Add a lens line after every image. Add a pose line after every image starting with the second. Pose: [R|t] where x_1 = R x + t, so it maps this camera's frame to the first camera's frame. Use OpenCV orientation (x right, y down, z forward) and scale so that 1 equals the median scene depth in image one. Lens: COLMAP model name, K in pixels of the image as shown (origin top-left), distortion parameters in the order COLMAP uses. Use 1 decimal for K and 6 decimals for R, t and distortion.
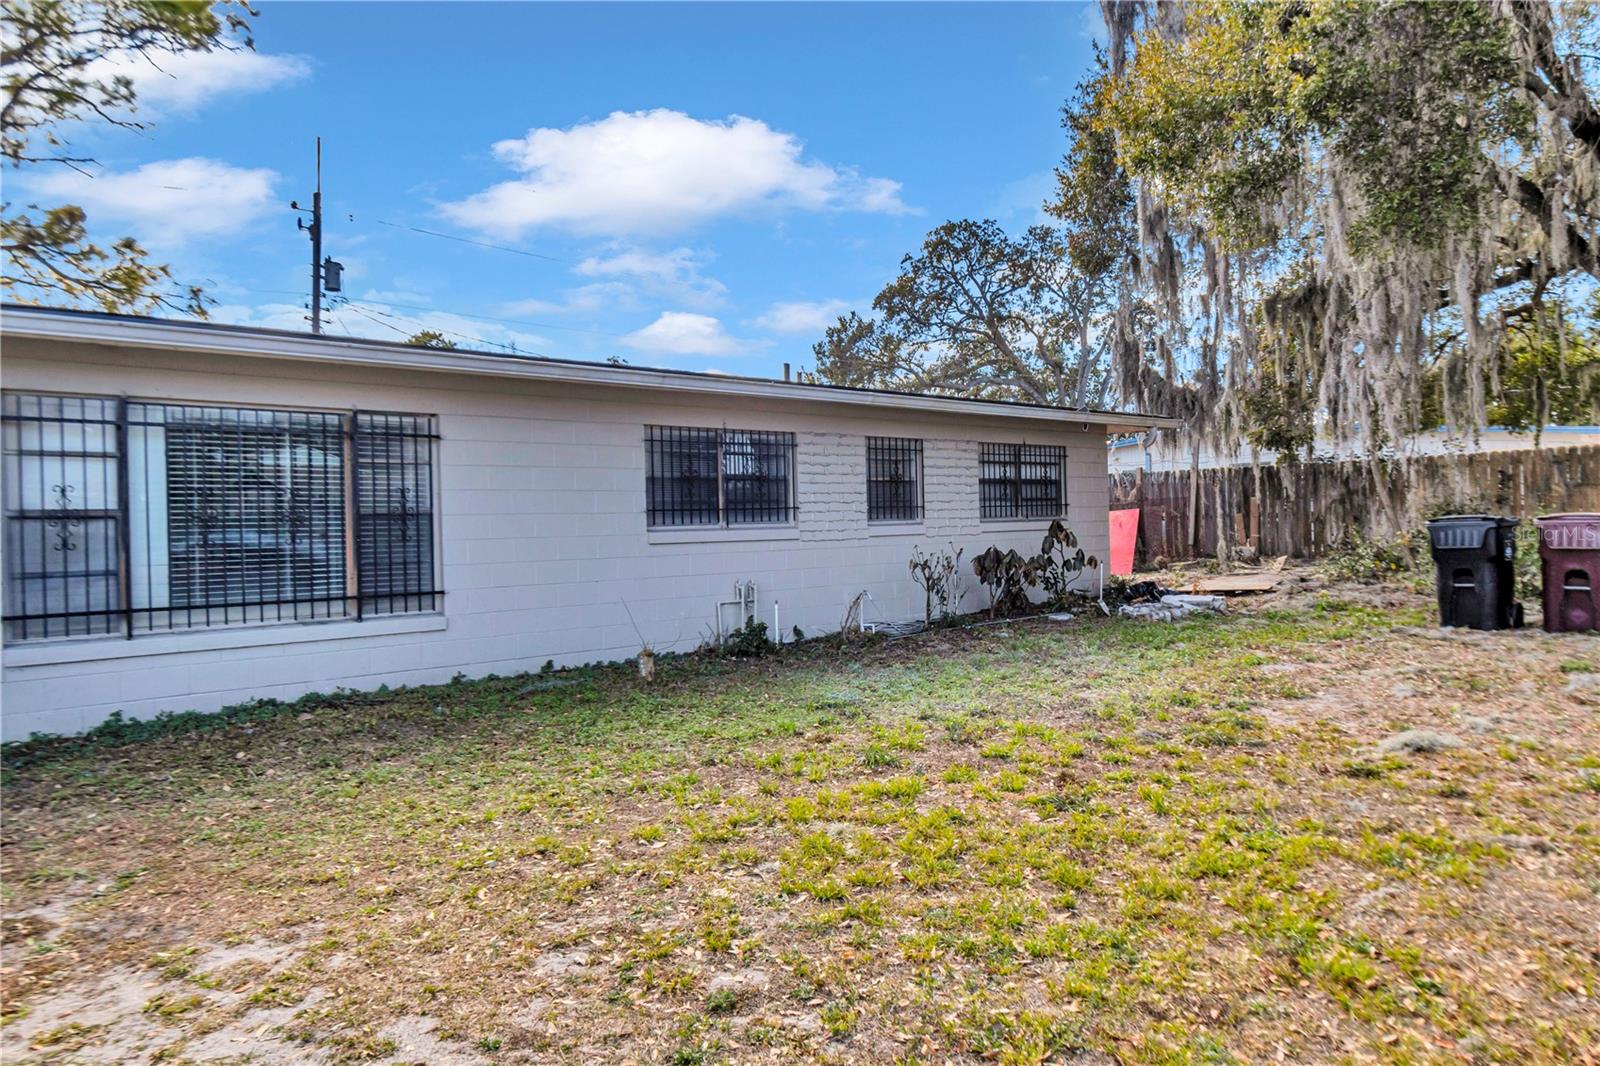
lens RADIAL K [[1106.4, 0, 803.3], [0, 1106.4, 532.0], [0, 0, 1]] dist [0.013391, 0.004242]
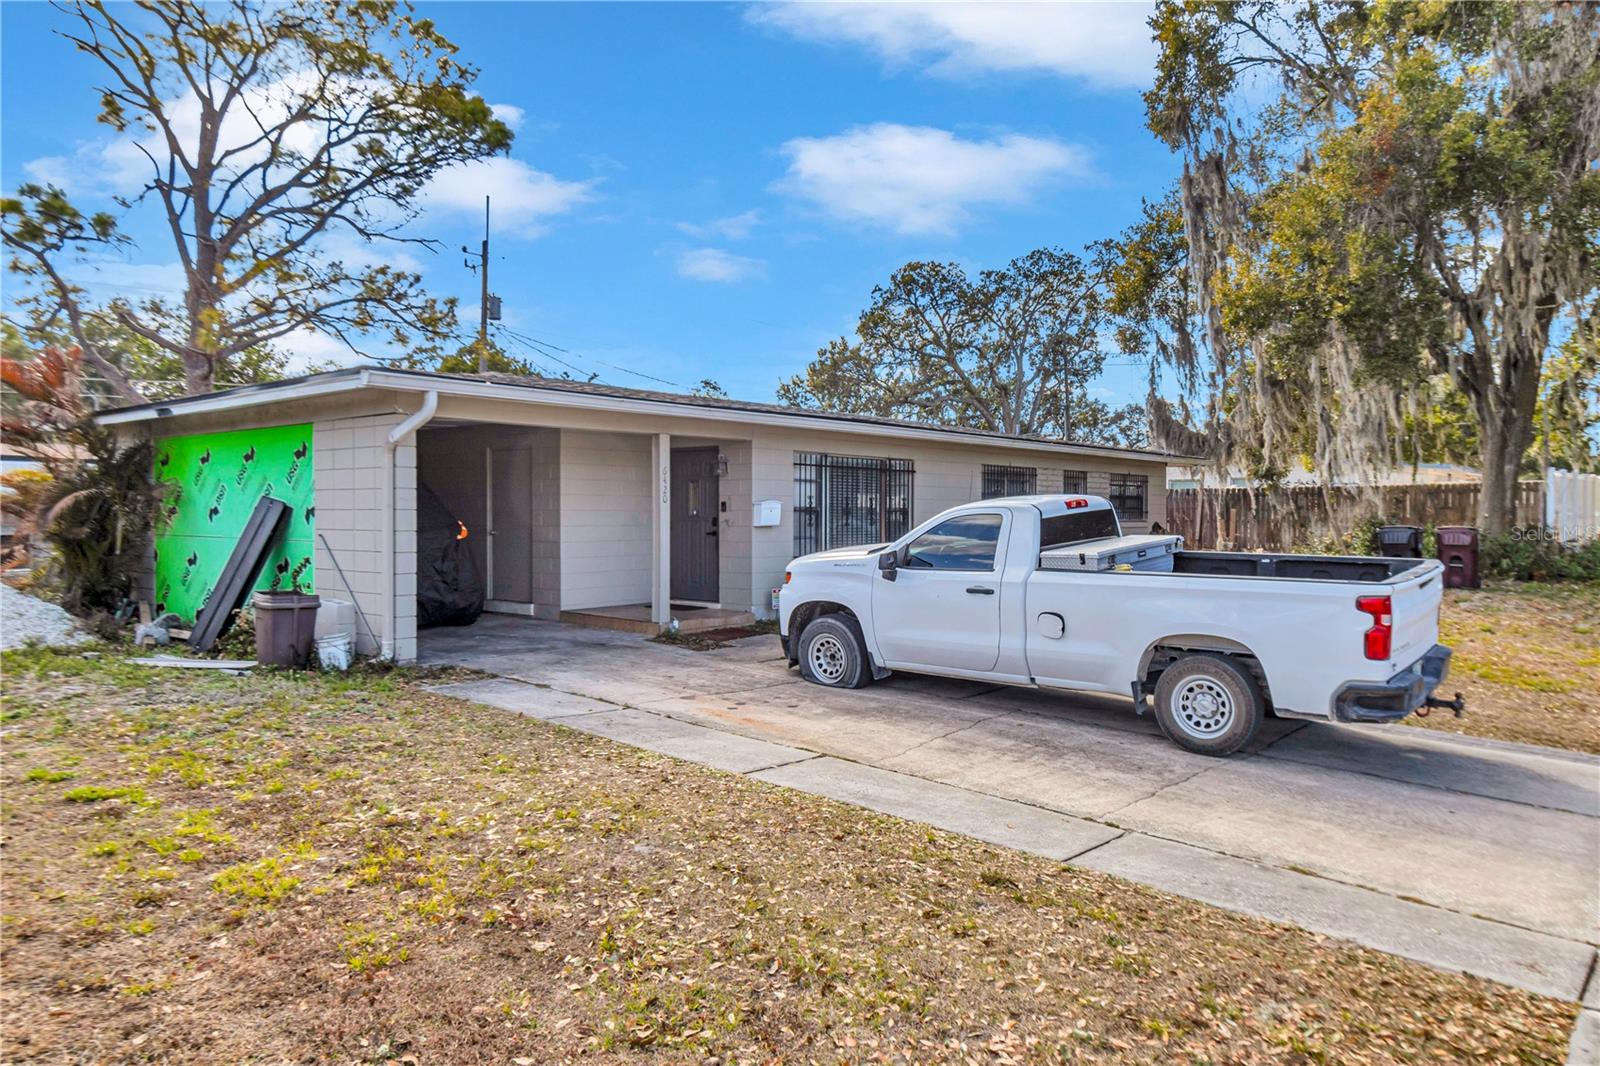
lens RADIAL K [[1106.4, 0, 796.8], [0, 1106.4, 530.4], [0, 0, 1]] dist [0.013391, 0.004242]
pose [[0.992453, 0.023534, 0.120346, -0.361389], [-0.024187, 0.999700, 0.003974, 0.005934], [-0.120216, -0.006855, 0.992724, -0.413844]]
